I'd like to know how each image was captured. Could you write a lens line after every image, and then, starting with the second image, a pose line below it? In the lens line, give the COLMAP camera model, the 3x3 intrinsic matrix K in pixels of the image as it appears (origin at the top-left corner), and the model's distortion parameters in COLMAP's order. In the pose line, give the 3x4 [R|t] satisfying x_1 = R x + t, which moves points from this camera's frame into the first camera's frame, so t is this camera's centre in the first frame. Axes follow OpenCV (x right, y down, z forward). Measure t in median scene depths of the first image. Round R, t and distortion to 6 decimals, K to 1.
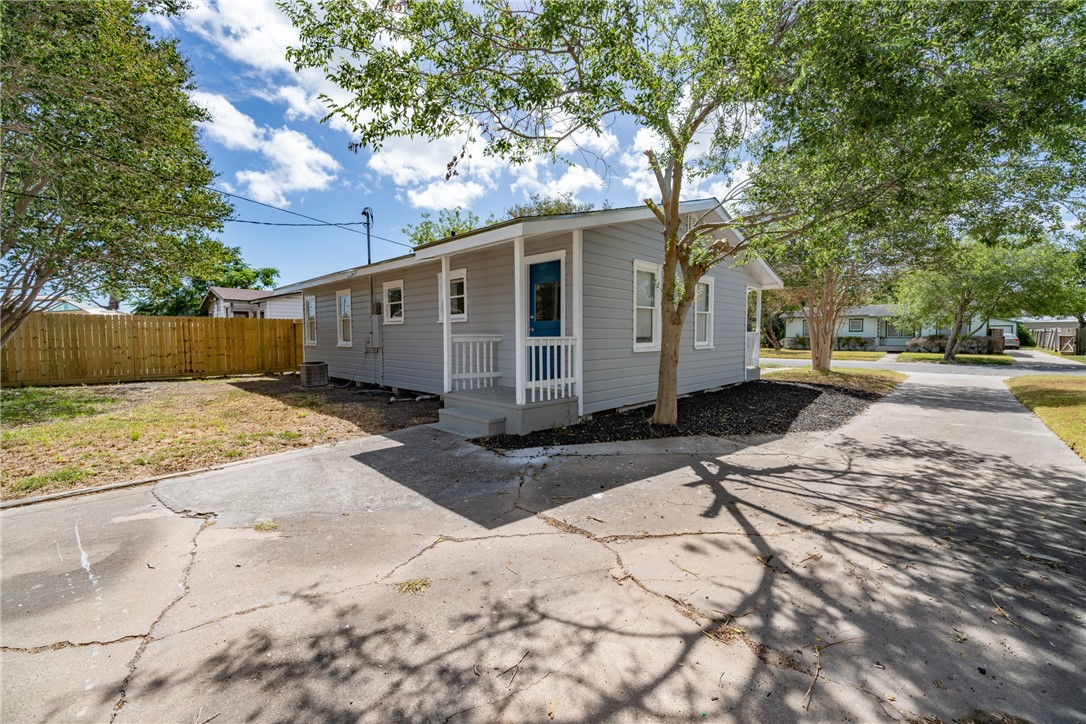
lens RADIAL K [[440.8, 0, 543.0], [0, 440.8, 362.0], [0, 0, 1]] dist [-0.007808, -0.000127]
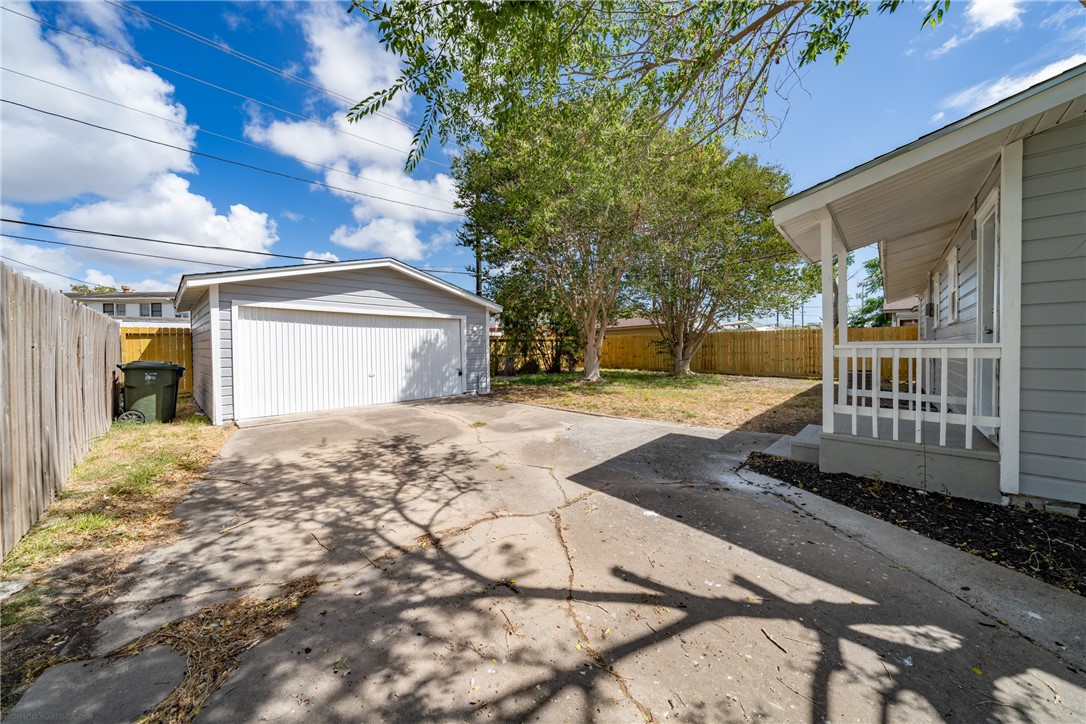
lens RADIAL K [[367.3, 0, 538.0], [0, 367.3, 356.5], [0, 0, 1]] dist [-0.004242, -0.000073]
pose [[-0.006746, 0.024769, -0.999670, 0.843894], [-0.049222, 0.998473, 0.025071, -0.040057], [0.998765, 0.049374, -0.005516, 0.688133]]
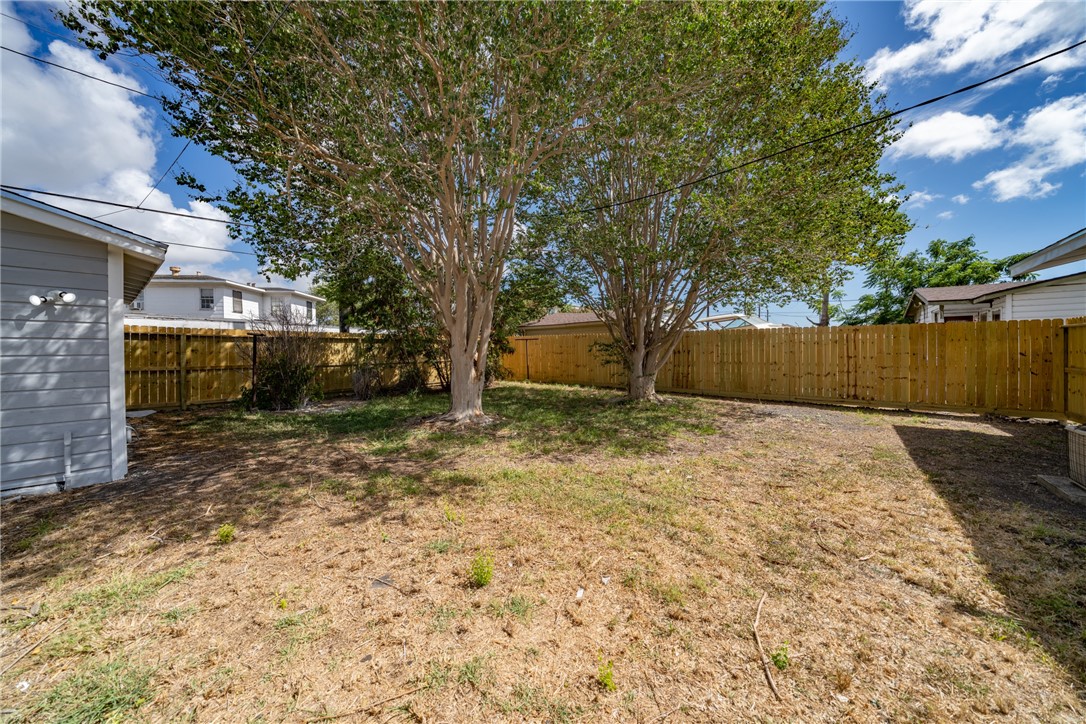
lens RADIAL K [[367.3, 0, 538.0], [0, 367.3, 356.5], [0, 0, 1]] dist [-0.004242, -0.000073]
pose [[0.081985, 0.016415, -0.996498, -0.711842], [-0.054128, 0.998462, 0.011994, -0.089211], [0.995163, 0.052955, 0.082748, 1.303613]]
